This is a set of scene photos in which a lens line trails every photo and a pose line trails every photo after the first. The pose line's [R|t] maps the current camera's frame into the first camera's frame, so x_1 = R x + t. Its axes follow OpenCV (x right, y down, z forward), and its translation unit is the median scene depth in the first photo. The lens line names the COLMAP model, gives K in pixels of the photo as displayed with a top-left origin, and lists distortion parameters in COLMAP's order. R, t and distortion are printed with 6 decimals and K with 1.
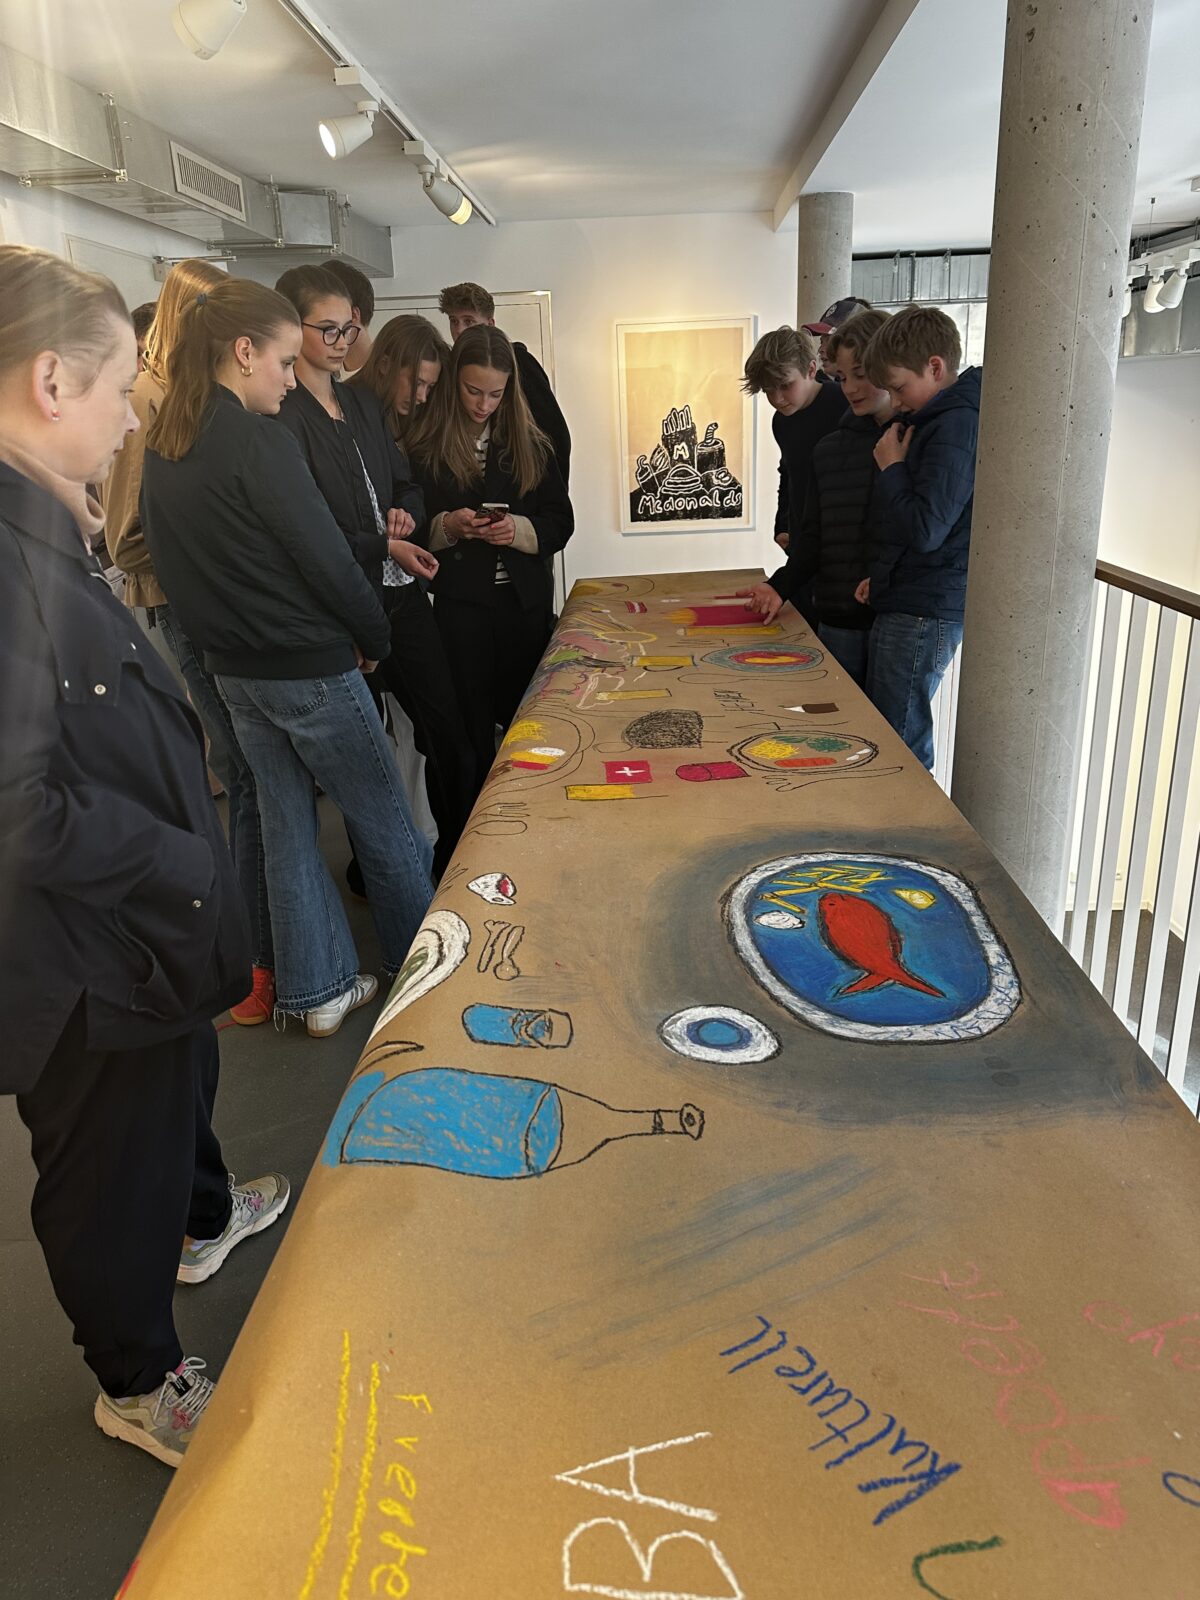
lens RADIAL K [[1114.8, 0, 590.8], [0, 1114.8, 802.7], [0, 0, 1]] dist [0.143823, -0.250839]
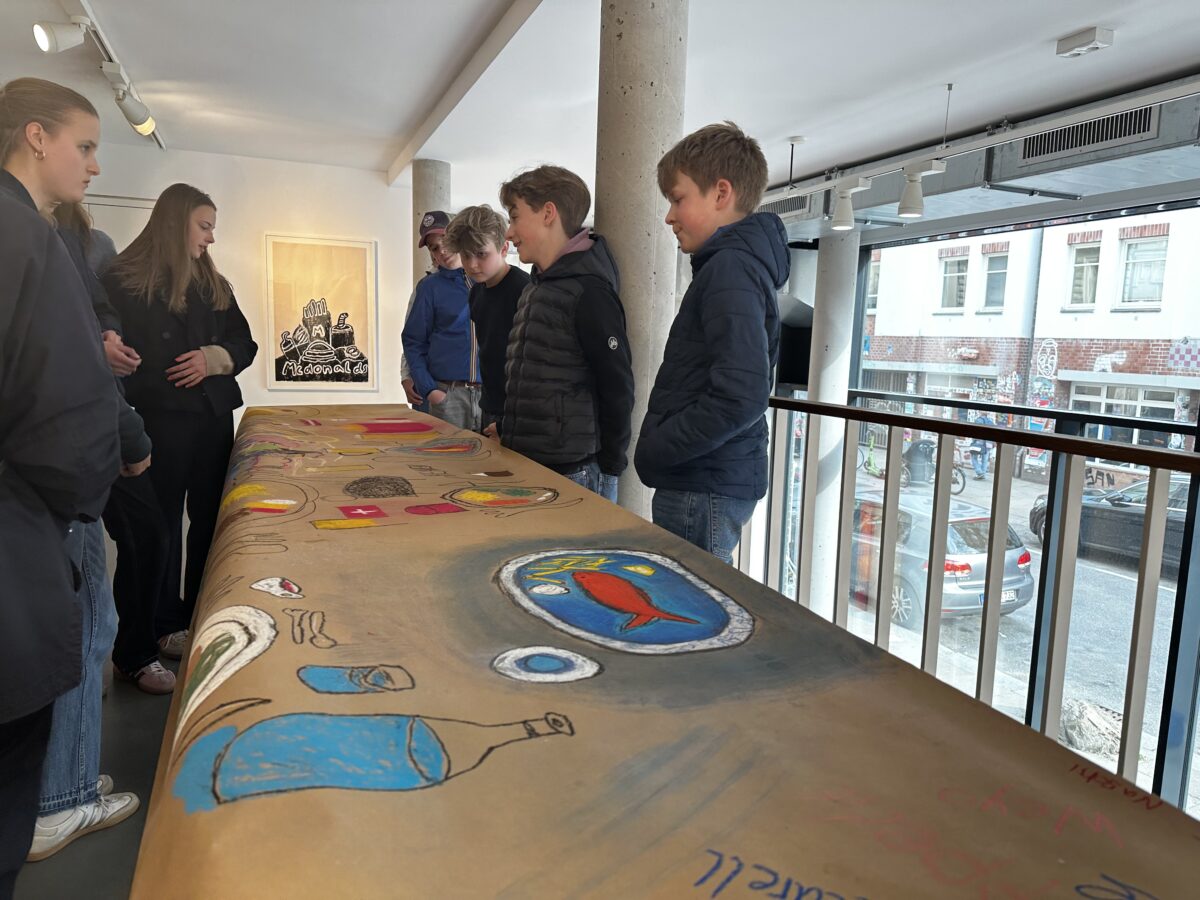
lens RADIAL K [[836.1, 0, 603.5], [0, 836.1, 441.1], [0, 0, 1]] dist [0.143823, -0.250839]
pose [[0.912436, 0.018842, 0.408786, -0.151773], [0.062085, 0.981002, -0.183795, 0.118844], [-0.404483, 0.193081, 0.893931, 0.136988]]
